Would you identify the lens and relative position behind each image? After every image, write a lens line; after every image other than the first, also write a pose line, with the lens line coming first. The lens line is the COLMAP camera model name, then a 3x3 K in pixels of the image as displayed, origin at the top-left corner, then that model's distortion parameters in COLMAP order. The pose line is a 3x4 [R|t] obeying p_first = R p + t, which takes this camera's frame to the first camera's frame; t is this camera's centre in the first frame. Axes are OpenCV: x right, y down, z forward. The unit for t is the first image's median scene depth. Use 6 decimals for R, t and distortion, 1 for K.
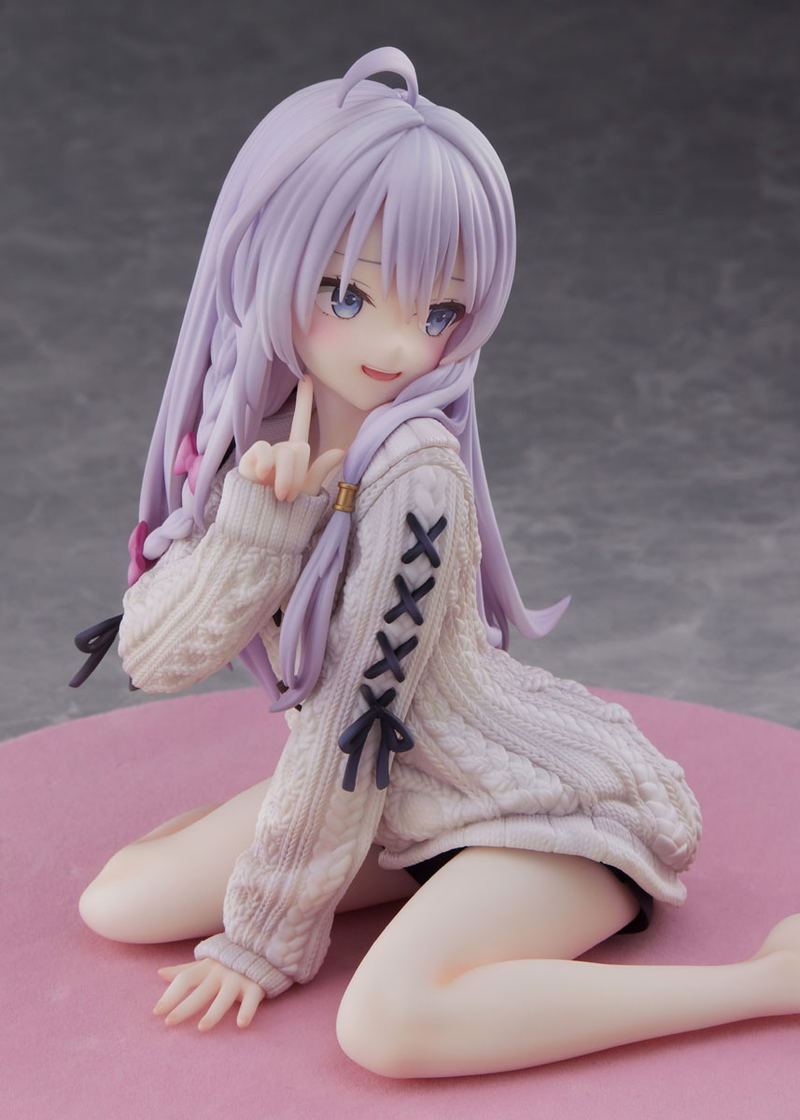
lens RADIAL K [[6021.6, 0, 400.0], [0, 6021.6, 560.0], [0, 0, 1]] dist [-0.947991, 26.391797]
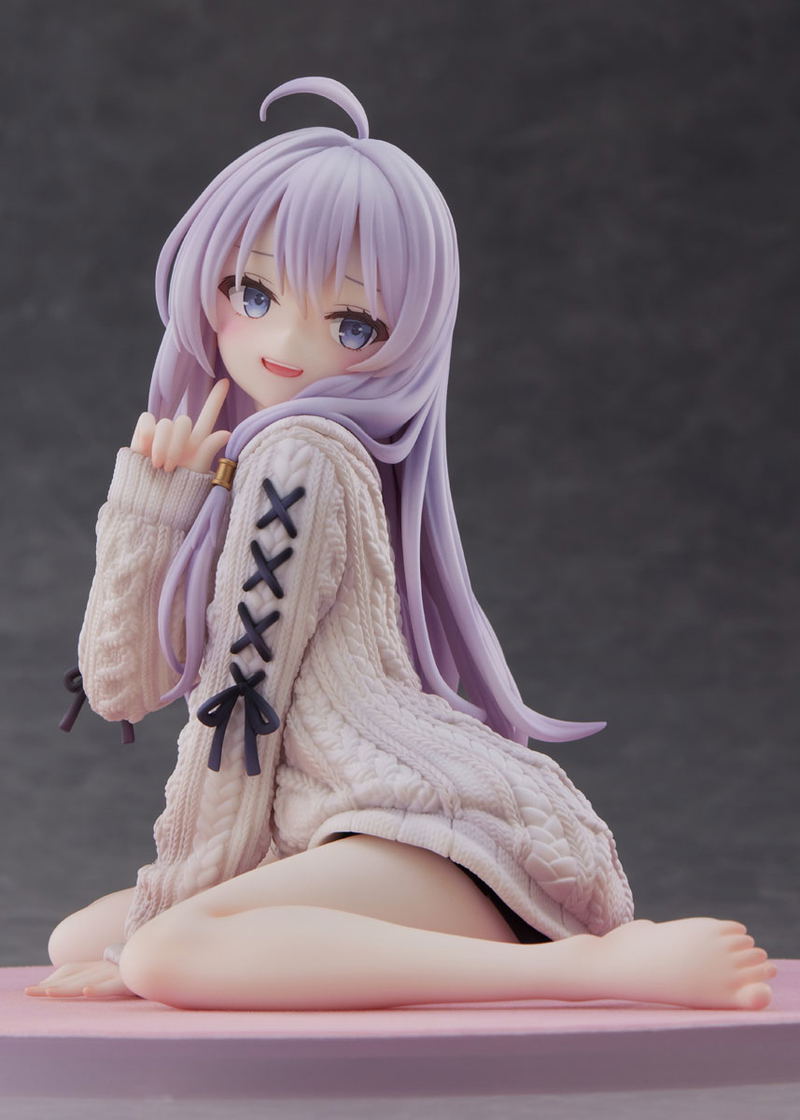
lens RADIAL K [[6021.6, 0, 400.0], [0, 6021.6, 560.0], [0, 0, 1]] dist [-0.947991, 26.391797]
pose [[0.876515, -0.026822, -0.480627, 0.506352], [-0.163445, 0.922549, -0.349557, 0.354316], [0.452777, 0.384948, 0.804244, 0.186115]]
